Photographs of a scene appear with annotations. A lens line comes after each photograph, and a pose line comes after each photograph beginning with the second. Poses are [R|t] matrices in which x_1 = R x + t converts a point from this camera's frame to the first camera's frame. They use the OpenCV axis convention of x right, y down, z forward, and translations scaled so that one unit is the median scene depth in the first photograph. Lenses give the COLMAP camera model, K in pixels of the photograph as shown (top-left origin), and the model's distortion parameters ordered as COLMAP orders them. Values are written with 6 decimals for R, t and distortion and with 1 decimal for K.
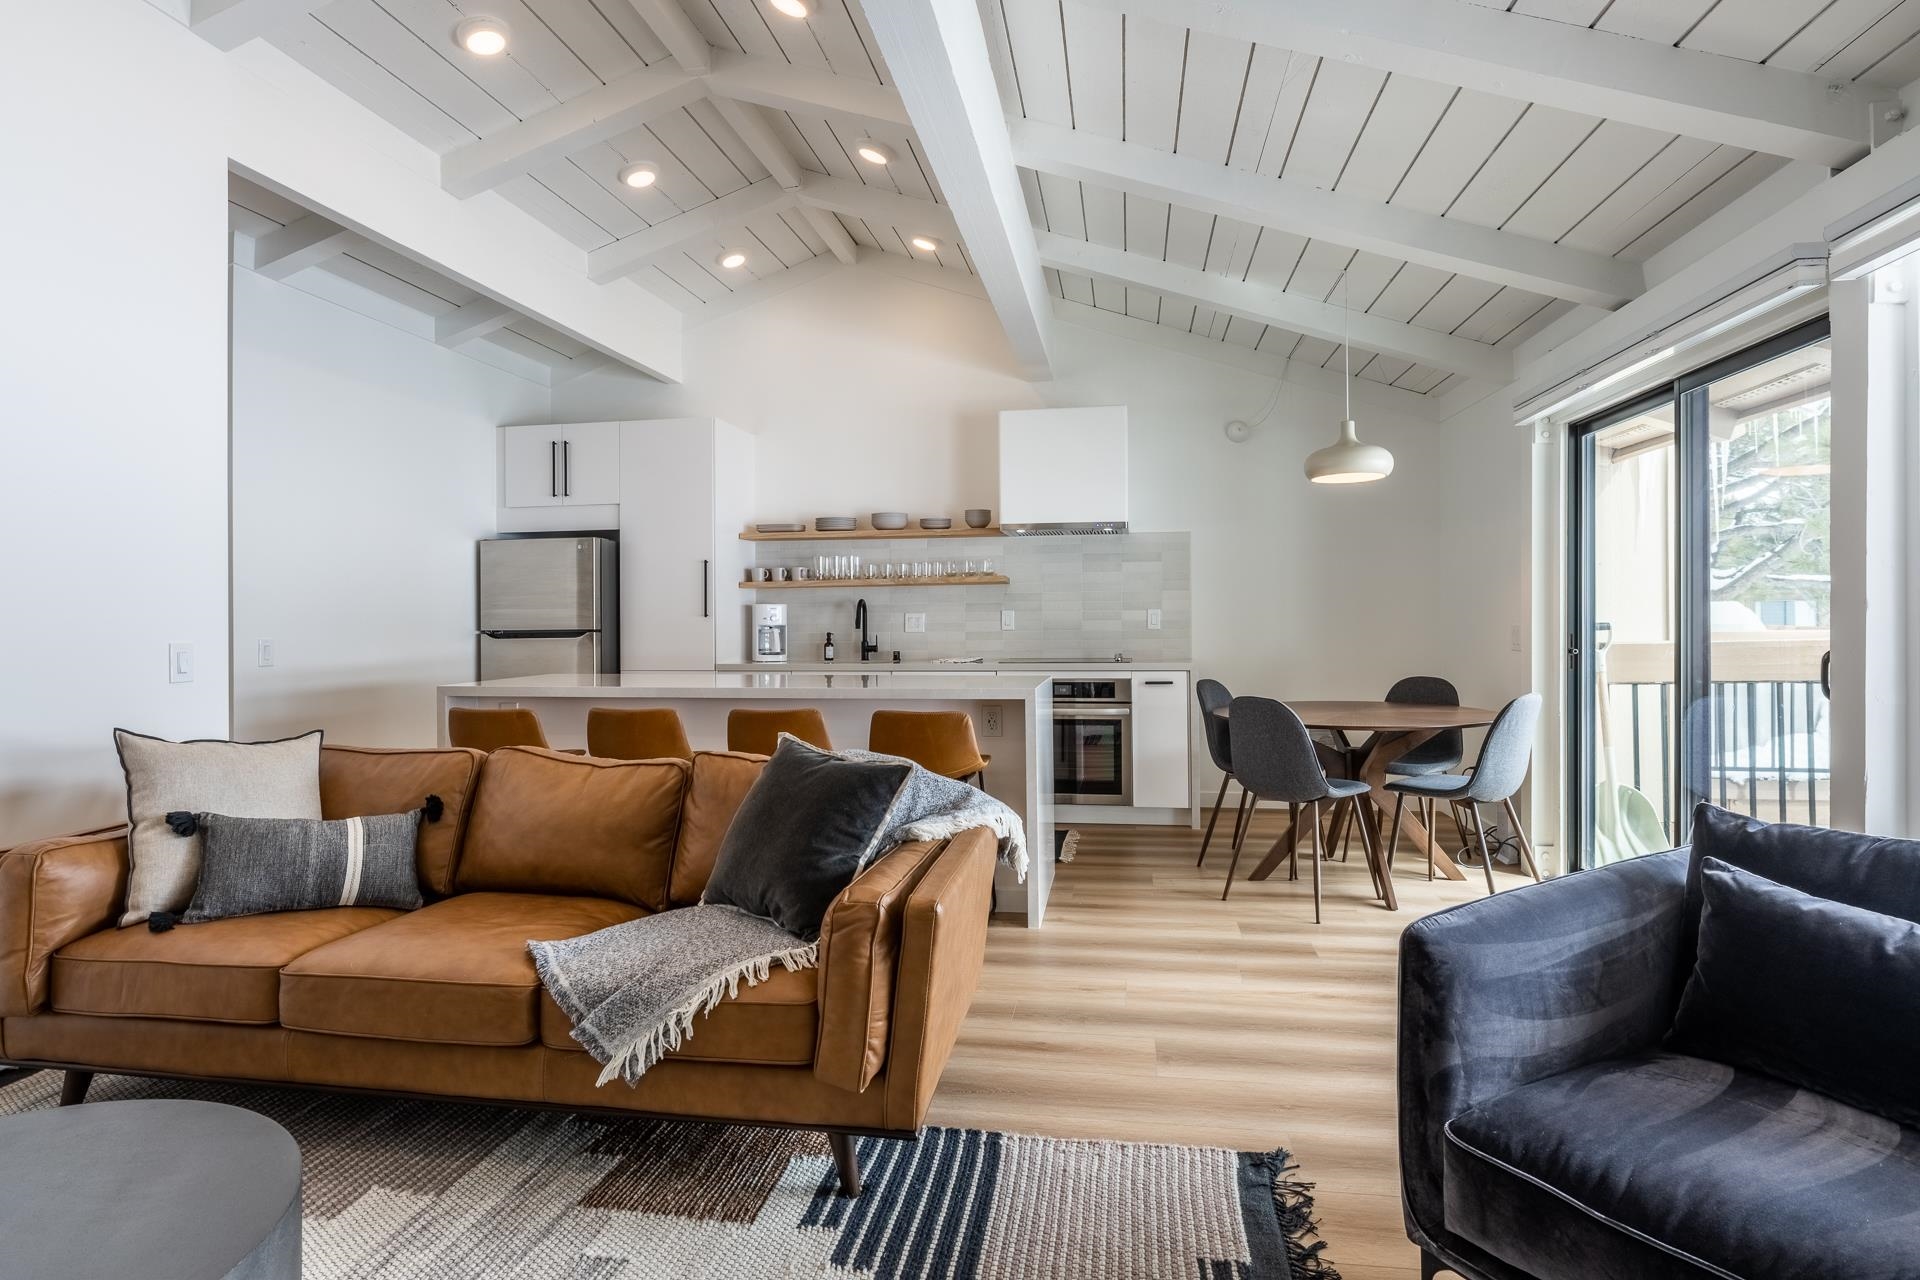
lens RADIAL K [[1017.7, 0, 957.6], [0, 1017.7, 610.0], [0, 0, 1]] dist [0.000888, -0.000018]
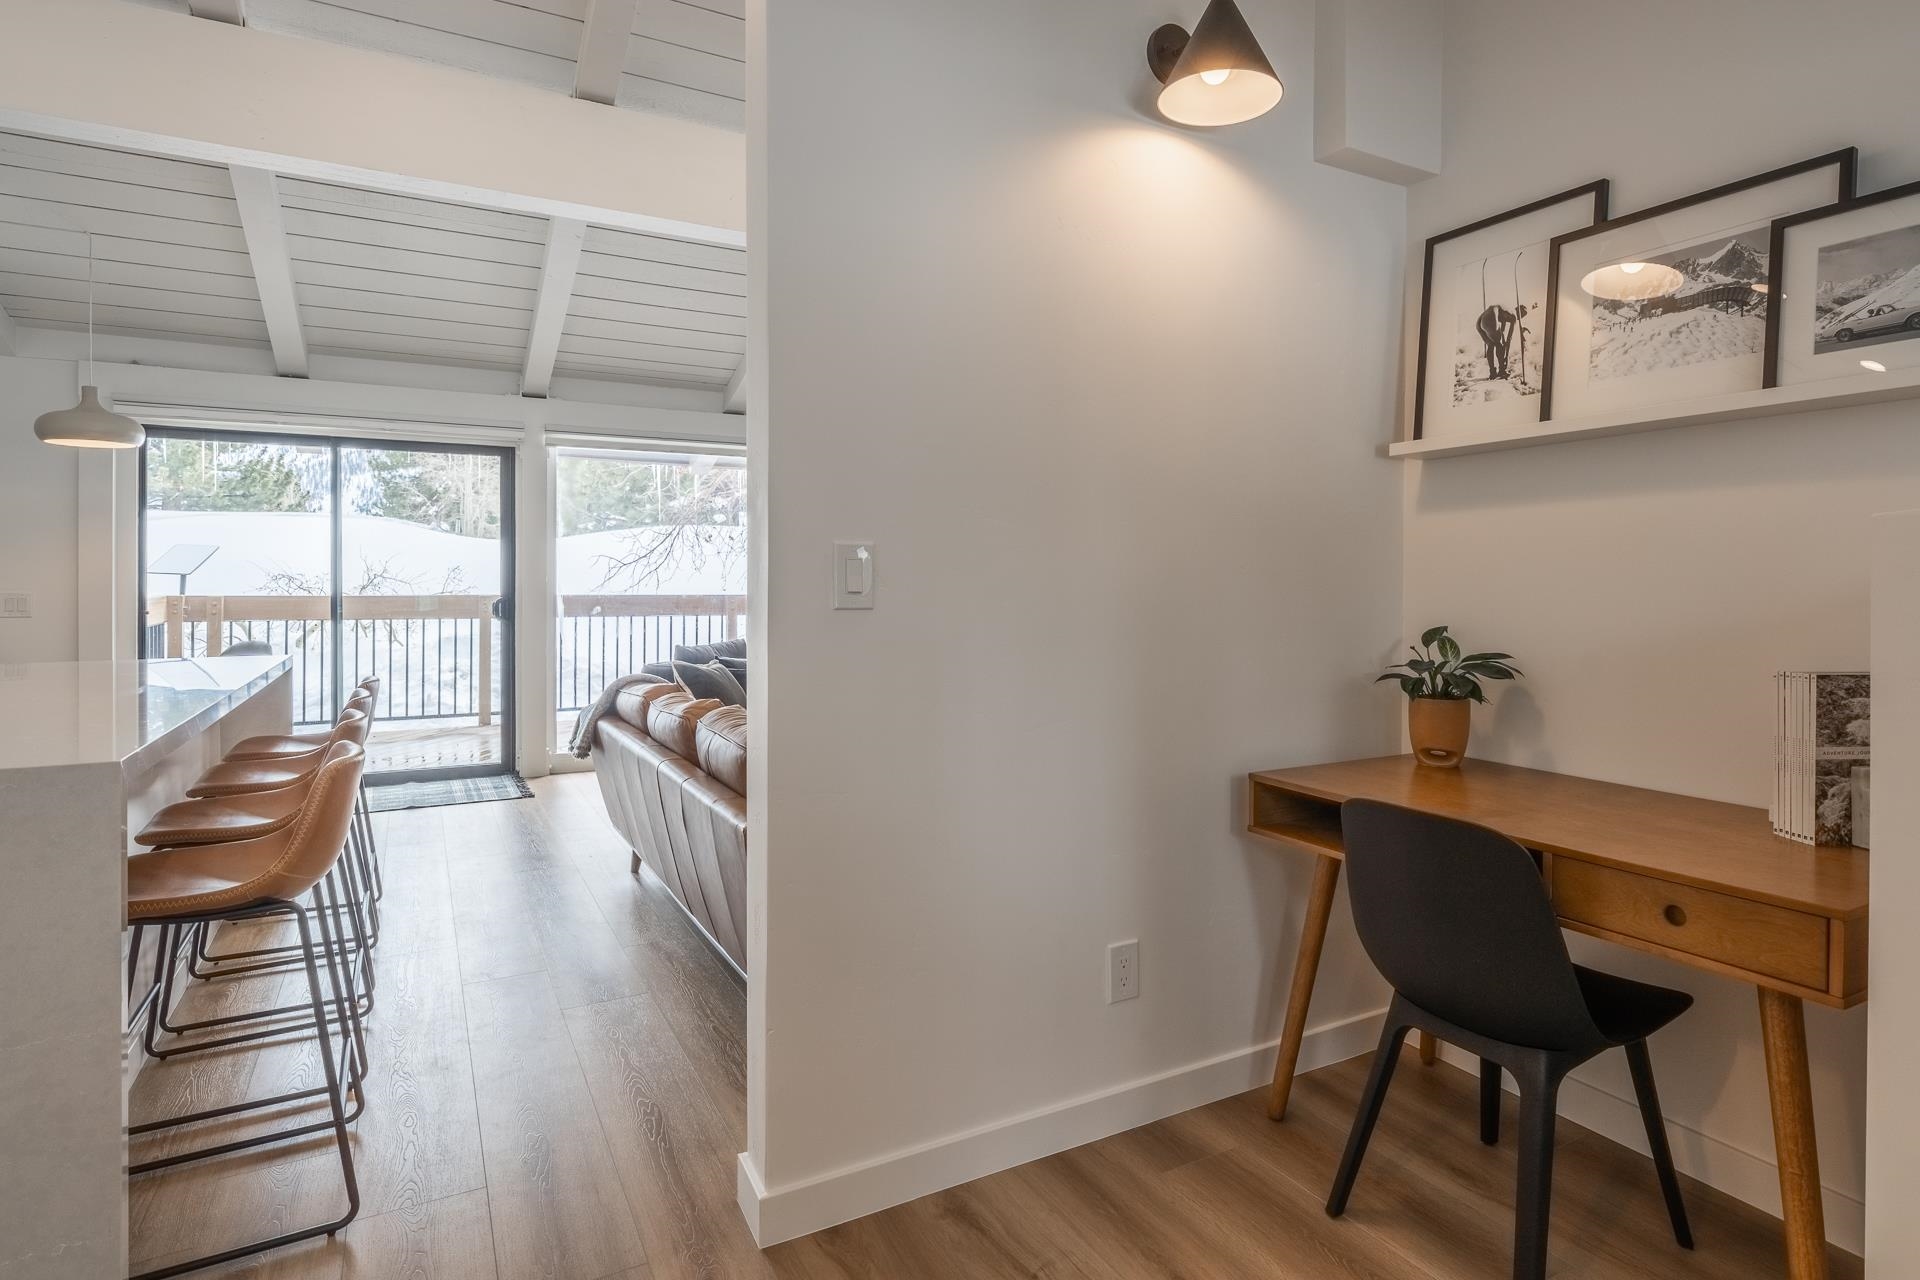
lens RADIAL K [[1017.7, 0, 957.6], [0, 1017.7, 610.0], [0, 0, 1]] dist [0.000888, -0.000018]
pose [[-0.615938, -0.013427, 0.787680, -1.612109], [0.000734, 0.999845, 0.017617, 0.025107], [-0.787794, 0.011429, -0.615833, 1.670255]]
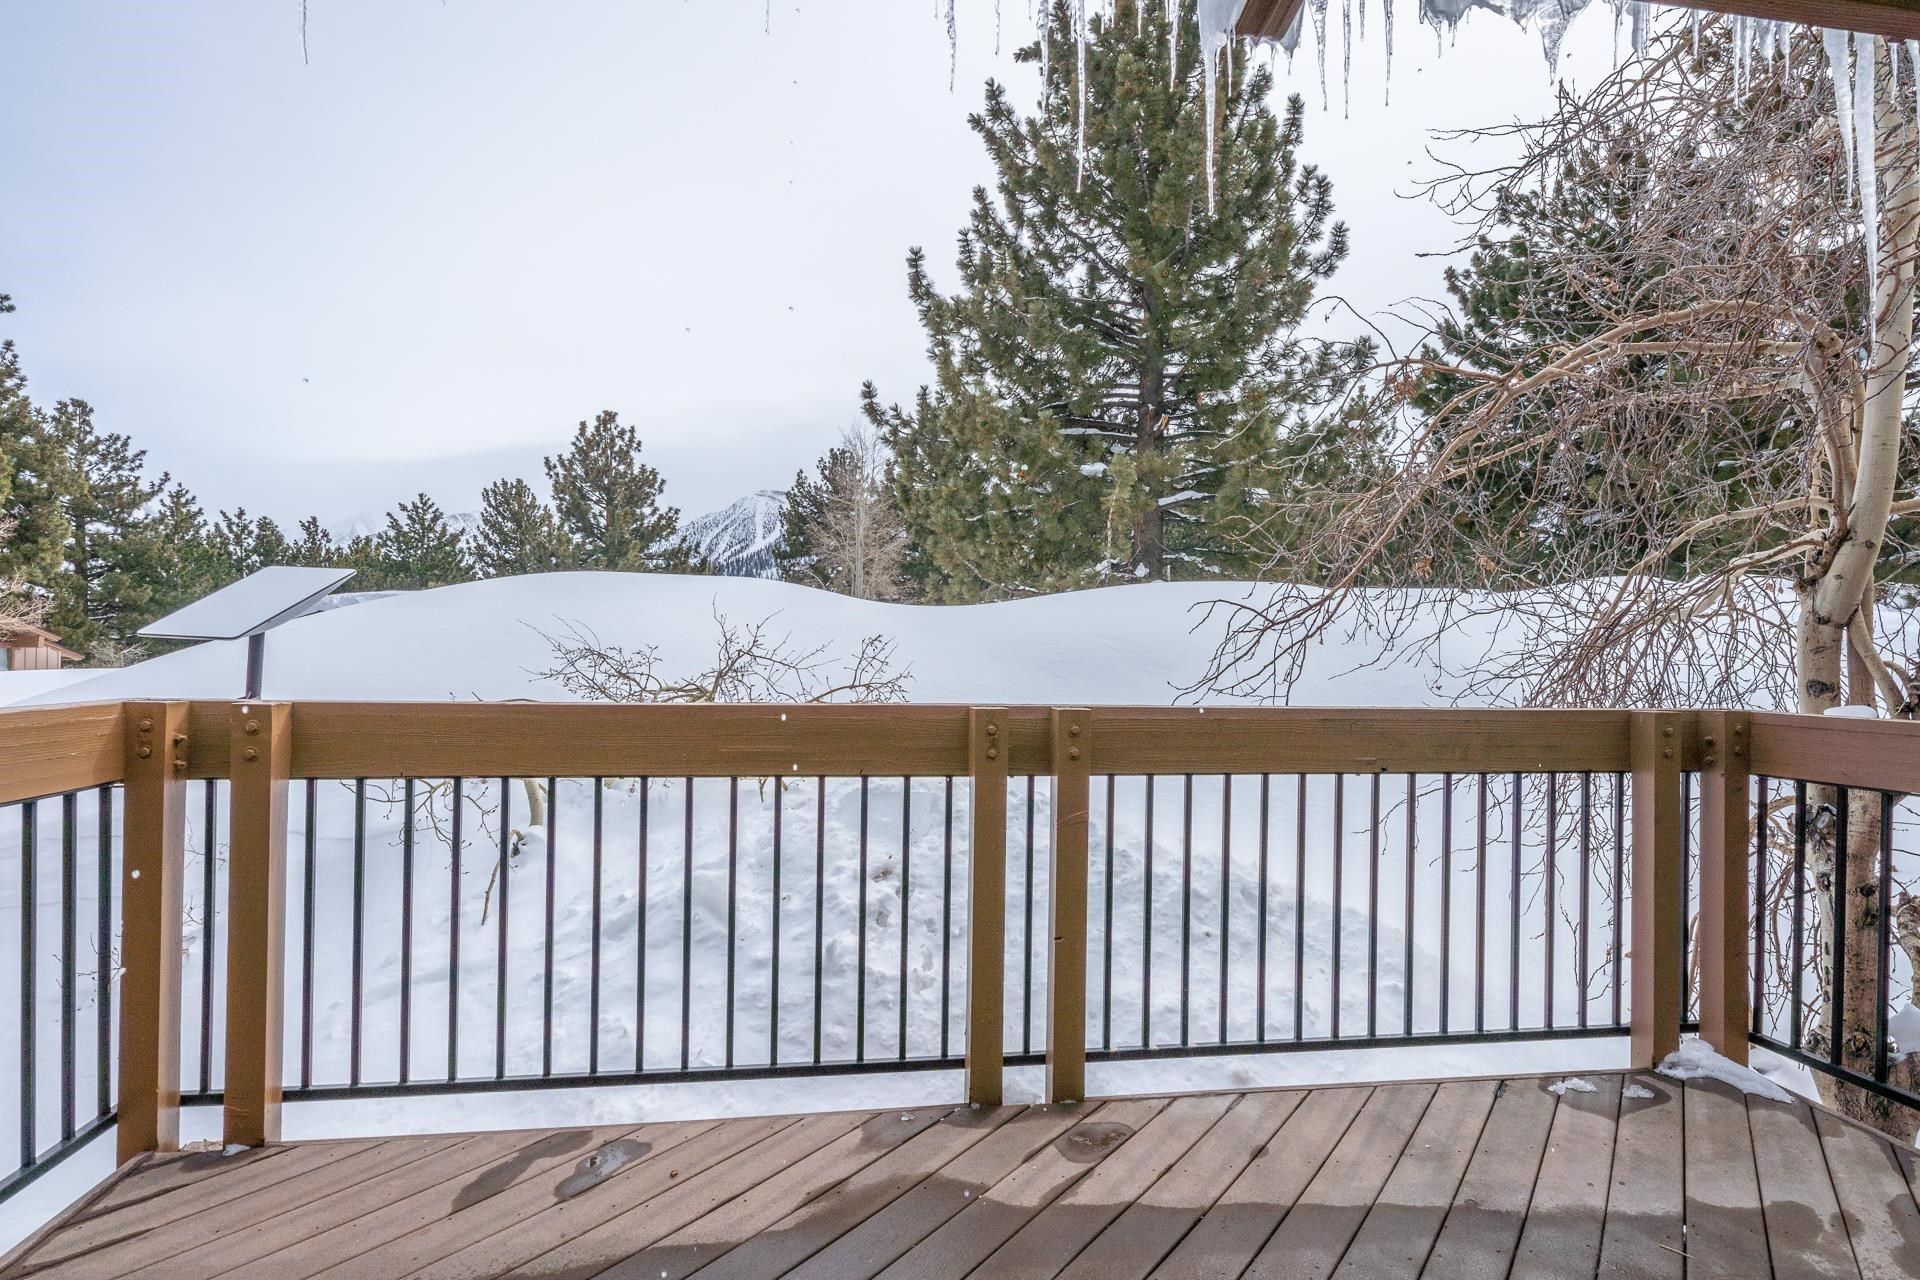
lens RADIAL K [[1006.5, 0, 957.1], [0, 1006.5, 666.1], [0, 0, 1]] dist [-0.001075, -0.000181]
pose [[-0.315201, 0.005873, 0.949007, 0.874642], [-0.011104, 0.999890, -0.009877, 0.002933], [-0.948960, -0.013651, -0.315101, 1.228069]]
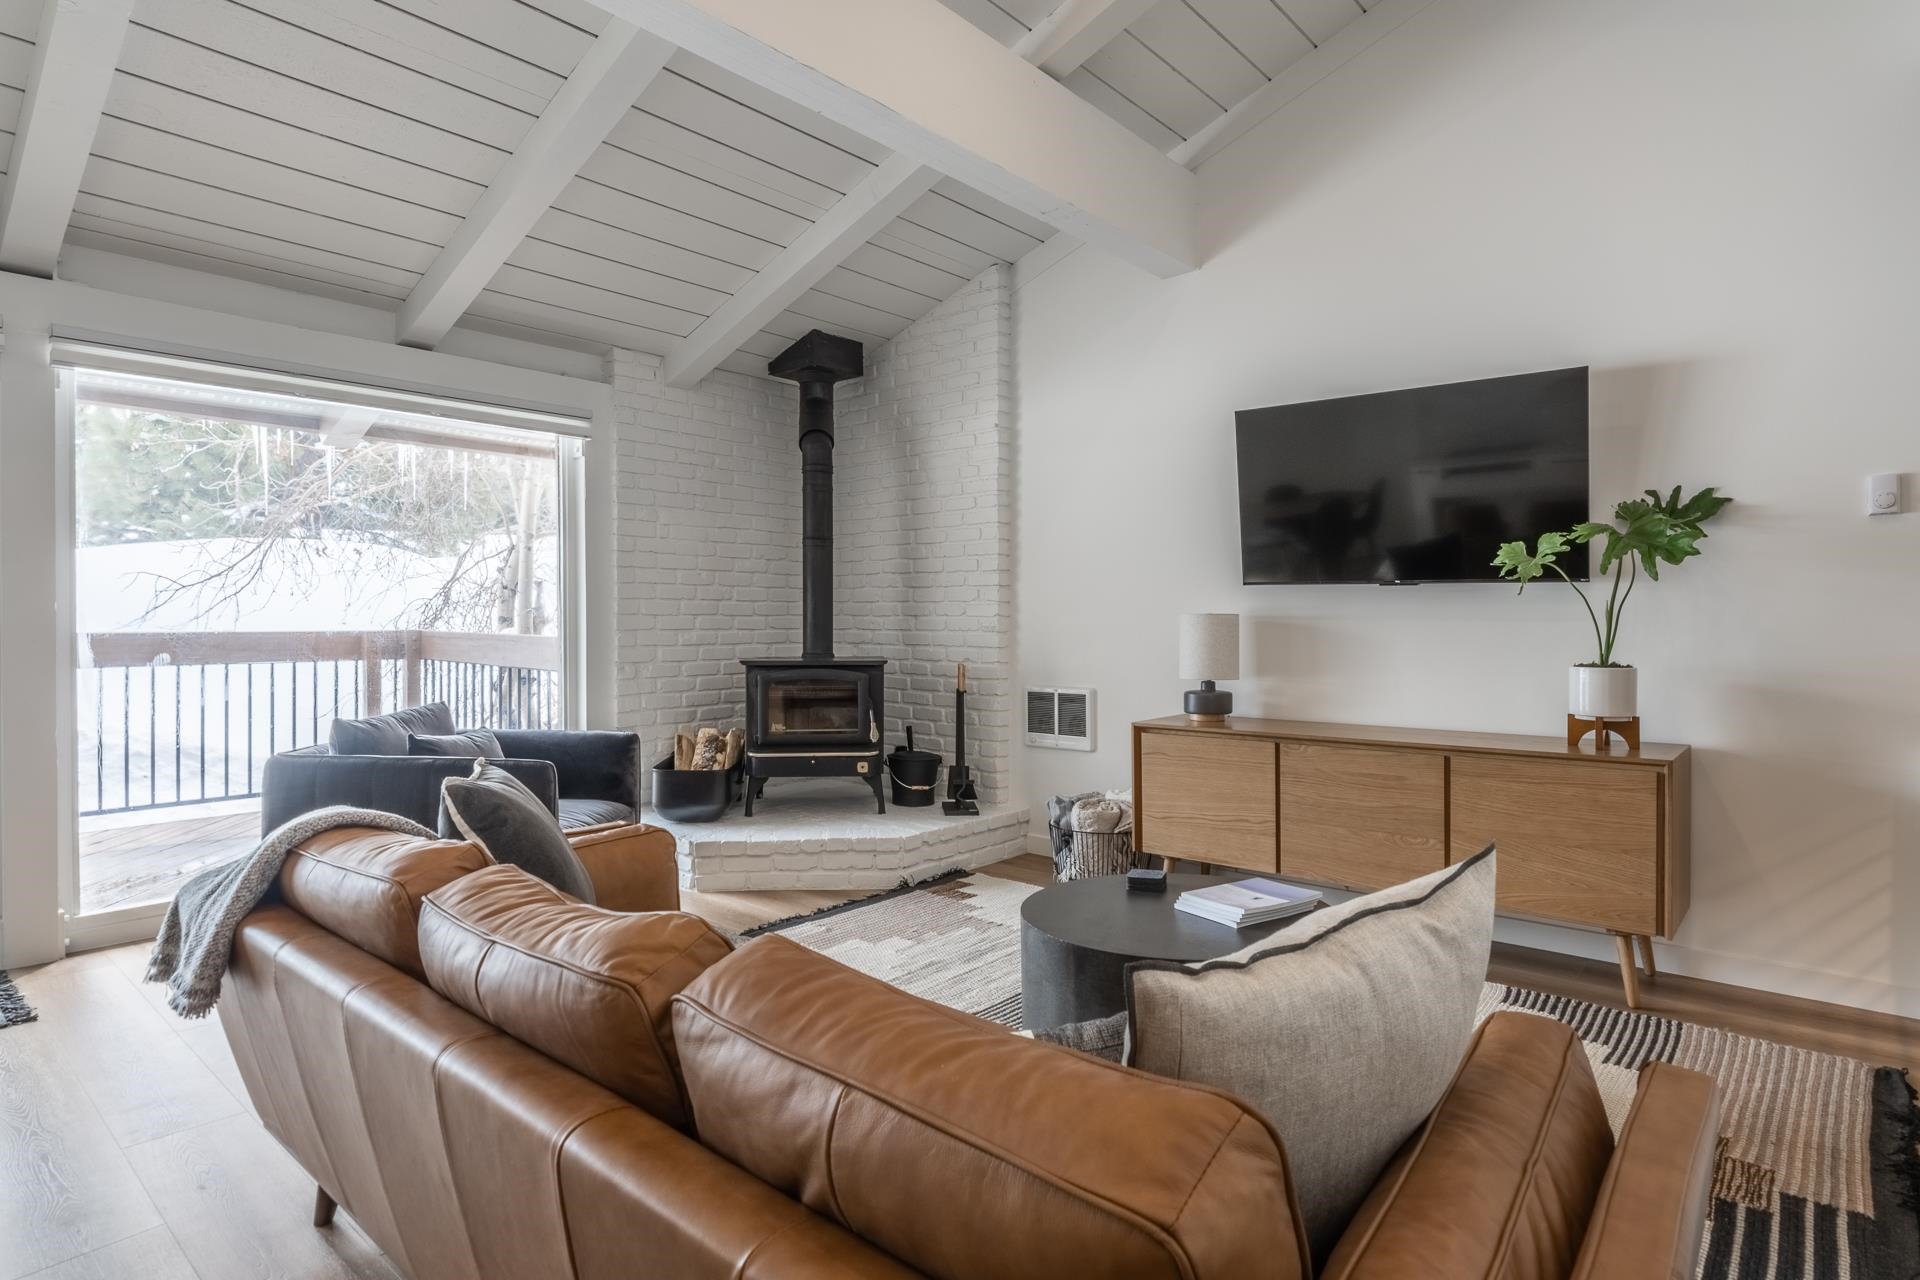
lens RADIAL K [[1031.3, 0, 960.0], [0, 1031.3, 640.0], [0, 0, 1]] dist [0.003414, 0.000630]
pose [[-0.850982, -0.005346, 0.525168, -0.860015], [0.003712, 0.999862, 0.016194, 0.021297], [-0.525182, 0.015731, -0.850844, 1.490087]]
